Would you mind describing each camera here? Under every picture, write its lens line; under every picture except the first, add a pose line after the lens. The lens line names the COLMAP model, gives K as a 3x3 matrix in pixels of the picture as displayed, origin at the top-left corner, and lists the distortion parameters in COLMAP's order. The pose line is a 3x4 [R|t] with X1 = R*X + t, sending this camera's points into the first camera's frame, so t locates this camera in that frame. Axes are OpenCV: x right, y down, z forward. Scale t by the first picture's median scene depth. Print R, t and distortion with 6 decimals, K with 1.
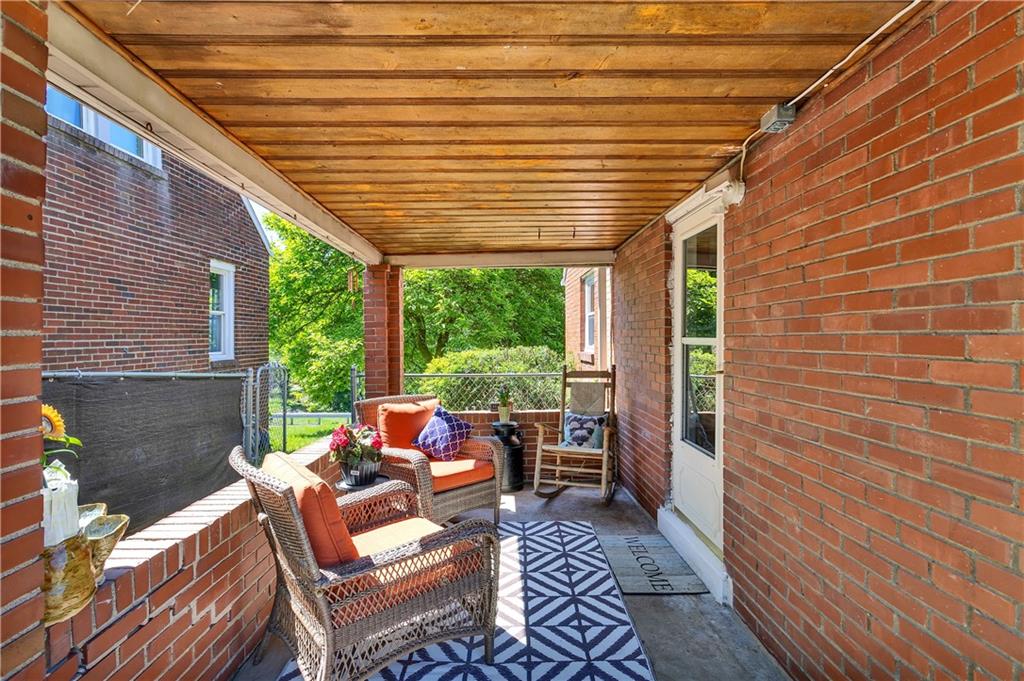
lens RADIAL K [[496.0, 0, 513.6], [0, 496.0, 339.8], [0, 0, 1]] dist [-0.001259, 0.000156]
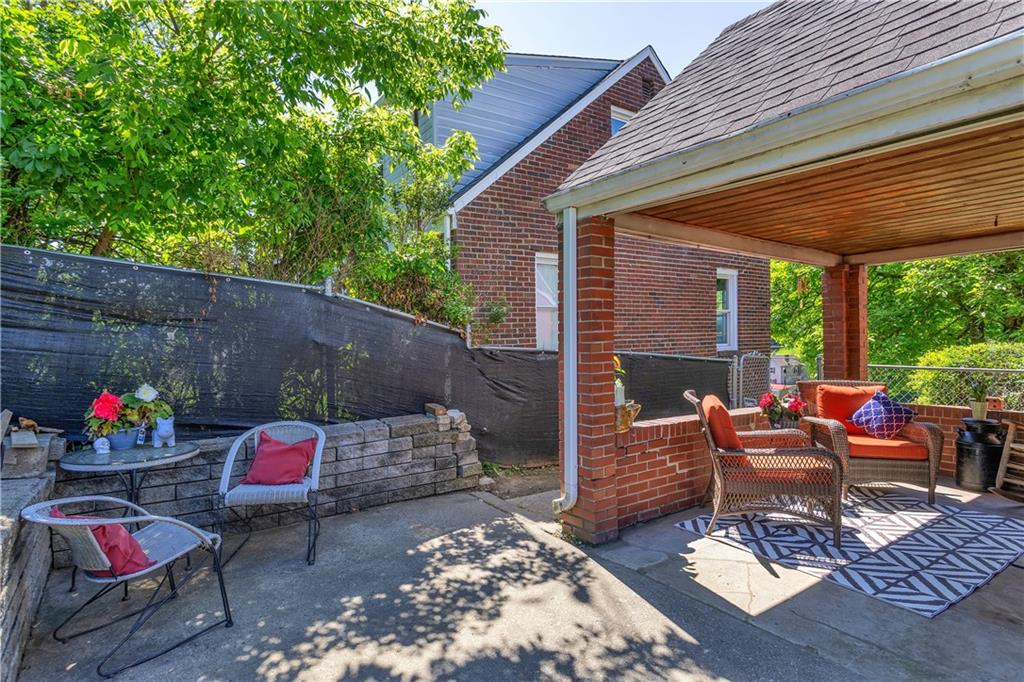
lens RADIAL K [[535.2, 0, 507.2], [0, 535.2, 339.4], [0, 0, 1]] dist [0.001921, 0.001348]
pose [[0.571138, 0.001828, -0.820852, 0.370021], [0.007297, 0.999947, 0.007304, 0.002031], [0.820821, -0.010162, 0.571095, -0.381945]]
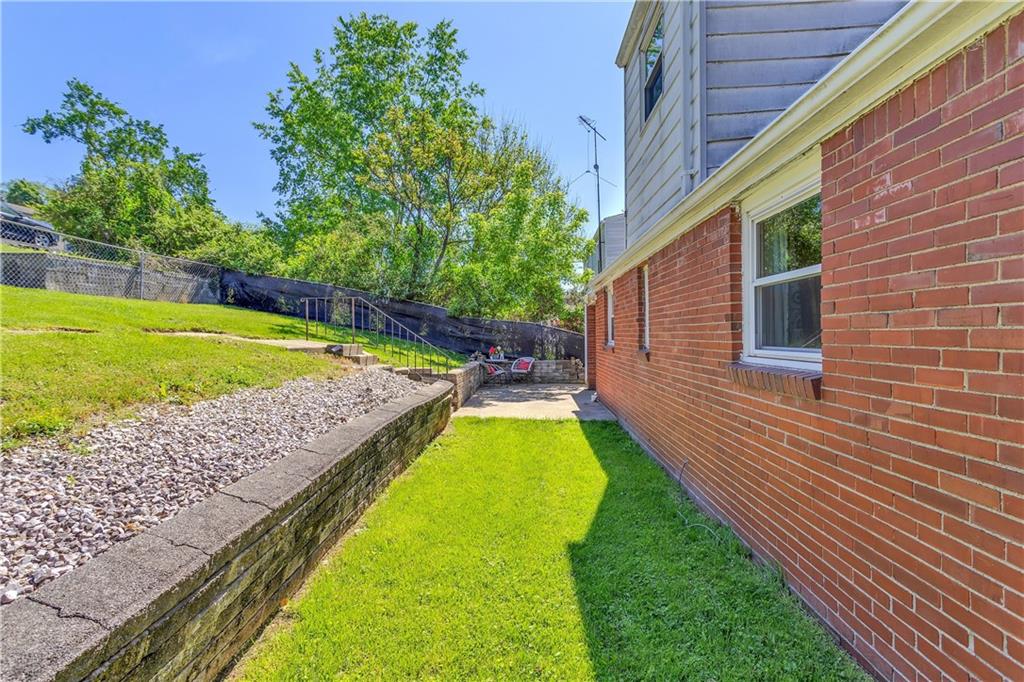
lens RADIAL K [[480.0, 0, 508.3], [0, 480.0, 344.0], [0, 0, 1]] dist [0.005923, 0.000725]
pose [[-0.044900, 0.014122, -0.998892, 2.750096], [0.008969, 0.999865, 0.013732, 0.006076], [0.998951, -0.008343, -0.045020, -0.156381]]
